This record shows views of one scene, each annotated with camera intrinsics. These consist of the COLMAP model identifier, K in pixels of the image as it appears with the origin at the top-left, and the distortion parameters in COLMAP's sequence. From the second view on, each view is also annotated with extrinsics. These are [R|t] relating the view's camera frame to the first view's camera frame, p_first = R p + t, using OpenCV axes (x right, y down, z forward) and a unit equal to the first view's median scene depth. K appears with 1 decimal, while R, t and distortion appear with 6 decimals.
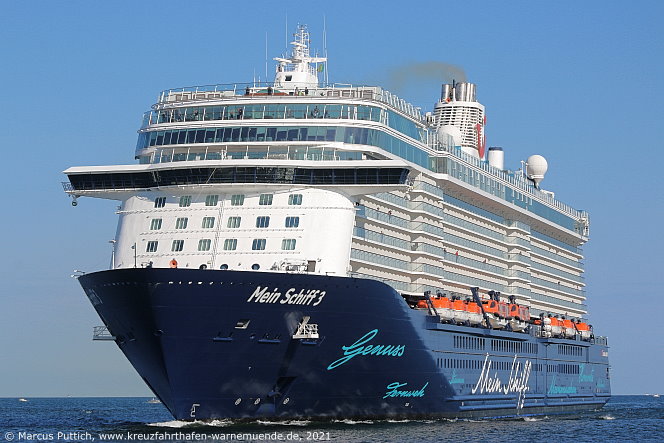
lens RADIAL K [[2856.1, 0, 332.0], [0, 2856.1, 221.5], [0, 0, 1]] dist [0.109163, -1.136775]
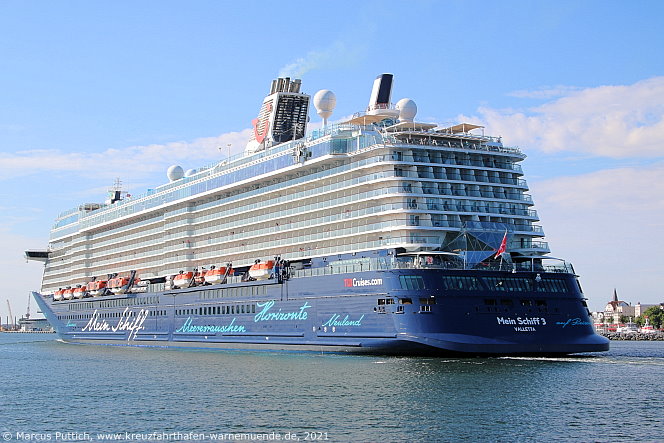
lens RADIAL K [[1169.0, 0, 332.0], [0, 1169.0, 221.5], [0, 0, 1]] dist [0.050474, -0.000492]
pose [[-0.789856, -0.061043, -0.610246, 0.486695], [0.031612, 0.989659, -0.139912, 0.120997], [0.612477, -0.129802, -0.779759, 2.029162]]
